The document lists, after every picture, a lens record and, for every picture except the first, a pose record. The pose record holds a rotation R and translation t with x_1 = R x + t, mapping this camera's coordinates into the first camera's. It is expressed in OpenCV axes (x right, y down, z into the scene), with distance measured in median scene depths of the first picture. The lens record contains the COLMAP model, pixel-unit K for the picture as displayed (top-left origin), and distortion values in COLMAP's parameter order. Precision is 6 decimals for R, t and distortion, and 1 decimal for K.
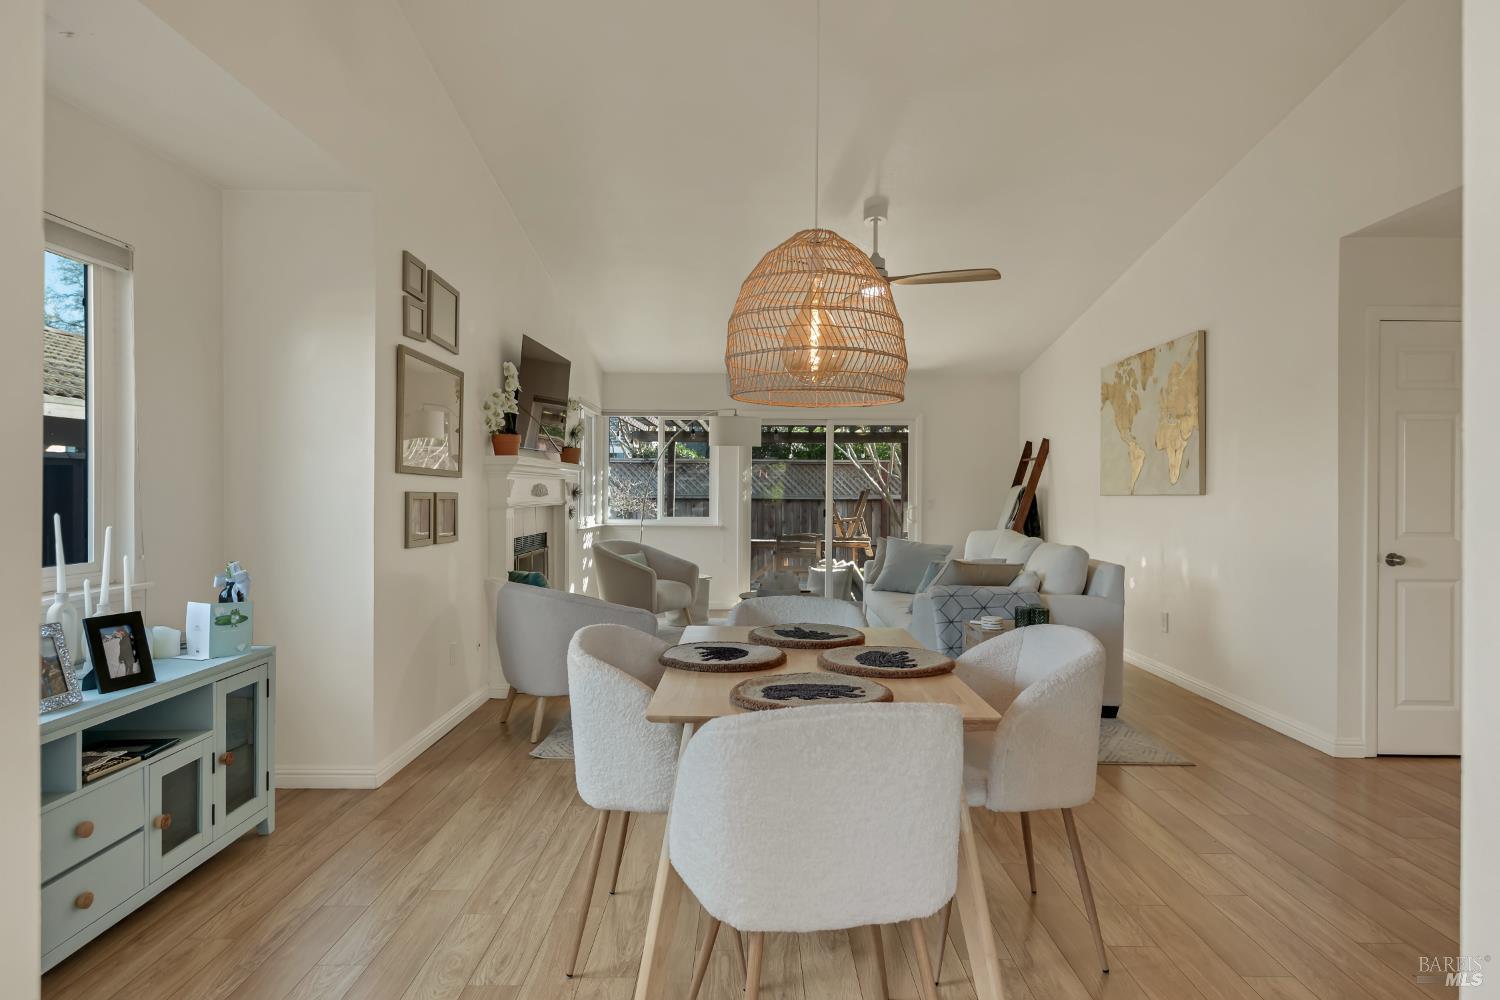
lens RADIAL K [[929.8, 0, 767.7], [0, 929.8, 498.2], [0, 0, 1]] dist [0.014527, -0.001450]
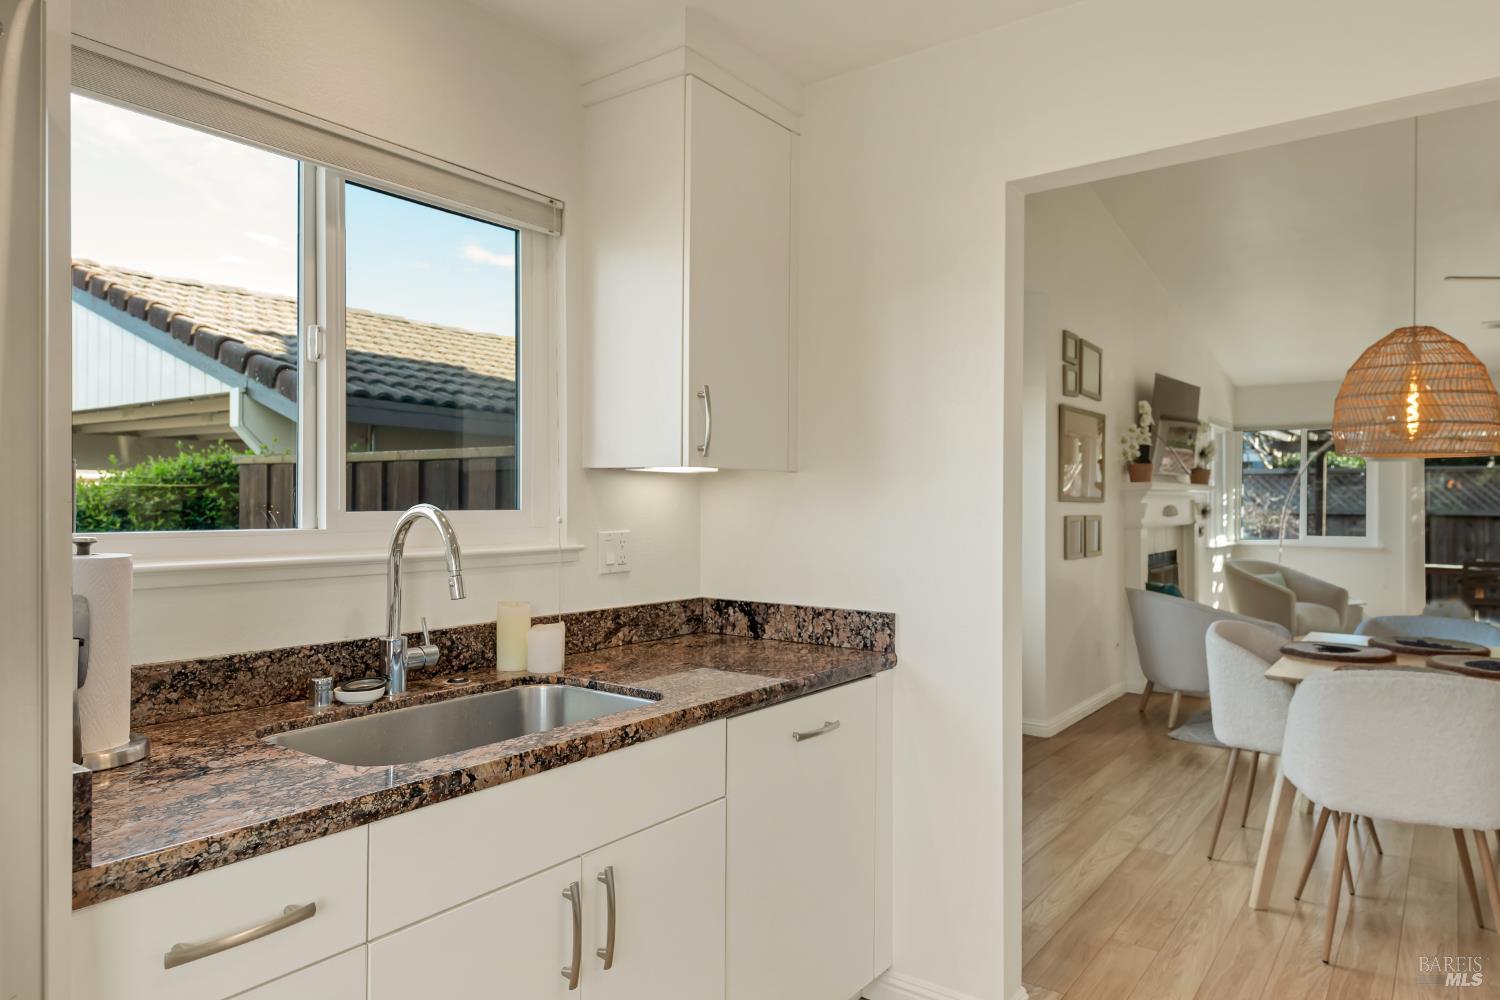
lens RADIAL K [[929.8, 0, 767.7], [0, 929.8, 498.2], [0, 0, 1]] dist [0.014527, -0.001450]
pose [[0.802035, -0.004843, -0.597258, 0.036929], [-0.004383, 0.999892, -0.013993, -0.008321], [0.597261, 0.013841, 0.801927, -0.200638]]
